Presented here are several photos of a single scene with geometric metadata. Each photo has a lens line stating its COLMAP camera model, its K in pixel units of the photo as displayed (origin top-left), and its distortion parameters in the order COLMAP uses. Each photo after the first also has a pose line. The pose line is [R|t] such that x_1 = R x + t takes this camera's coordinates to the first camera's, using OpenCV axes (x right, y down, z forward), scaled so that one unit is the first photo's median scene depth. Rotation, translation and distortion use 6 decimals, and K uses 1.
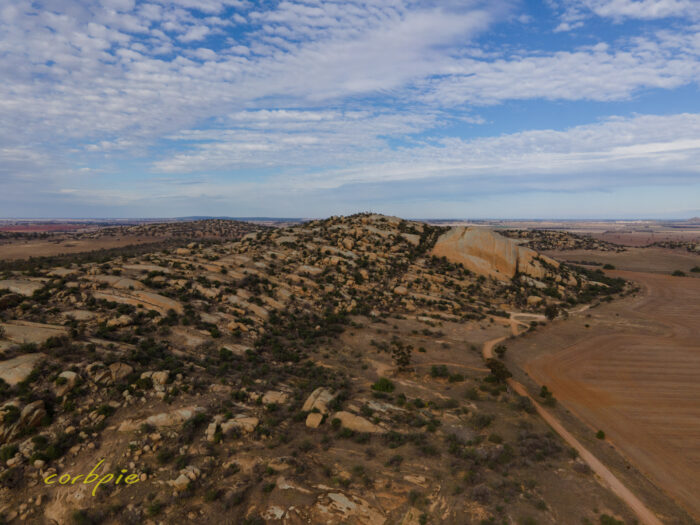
lens RADIAL K [[510.4, 0, 350.8], [0, 510.4, 263.6], [0, 0, 1]] dist [0.023124, 0.035902]
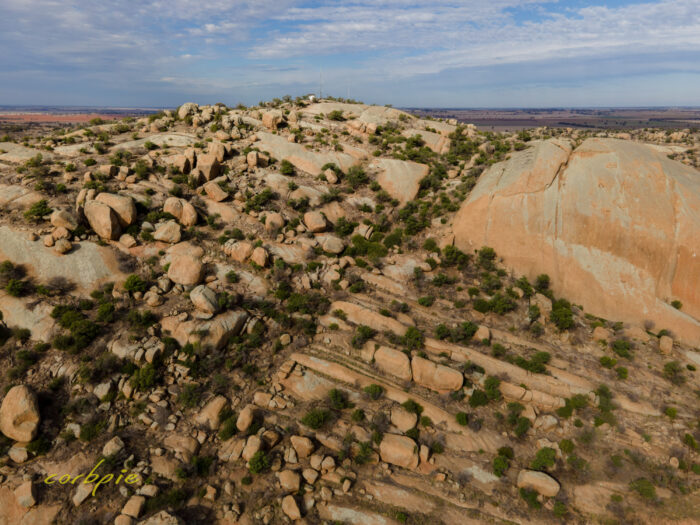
lens RADIAL K [[510.4, 0, 350.8], [0, 510.4, 263.6], [0, 0, 1]] dist [0.023124, 0.035902]
pose [[0.986674, 0.048765, -0.155228, 0.173390], [-0.015576, 0.977958, 0.208219, -0.075976], [0.161961, -0.203027, 0.965686, 0.801056]]
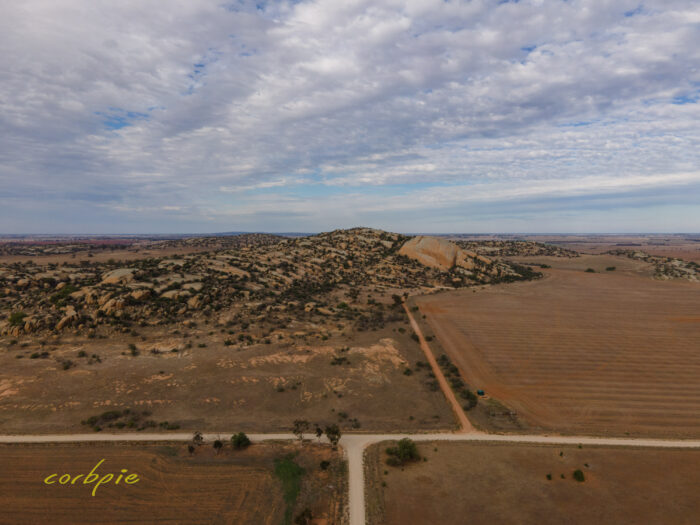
lens RADIAL K [[510.4, 0, 350.8], [0, 510.4, 263.6], [0, 0, 1]] dist [0.023124, 0.035902]
pose [[0.997868, 0.000684, -0.065260, 0.133286], [-0.002611, 0.999563, -0.029435, 0.068326], [0.065212, 0.029543, 0.997434, -0.657403]]
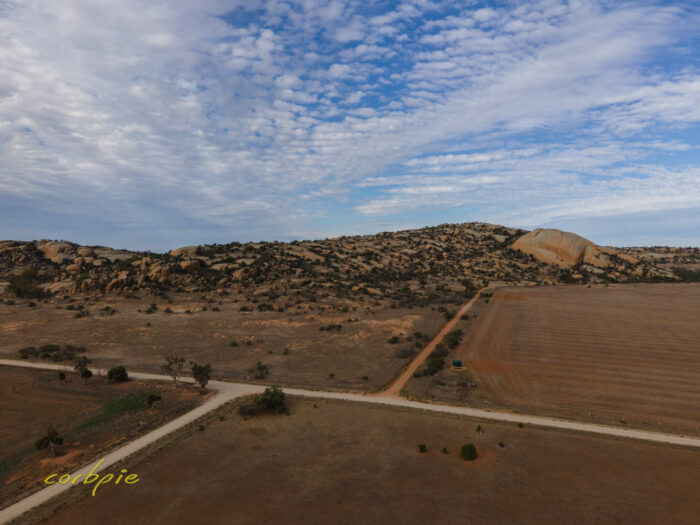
lens RADIAL K [[510.4, 0, 350.8], [0, 510.4, 263.6], [0, 0, 1]] dist [0.023124, 0.035902]
pose [[0.917924, 0.009271, -0.396648, 0.359111], [-0.039683, 0.996859, -0.068534, 0.155759], [0.394767, 0.078649, 0.915409, -0.490254]]
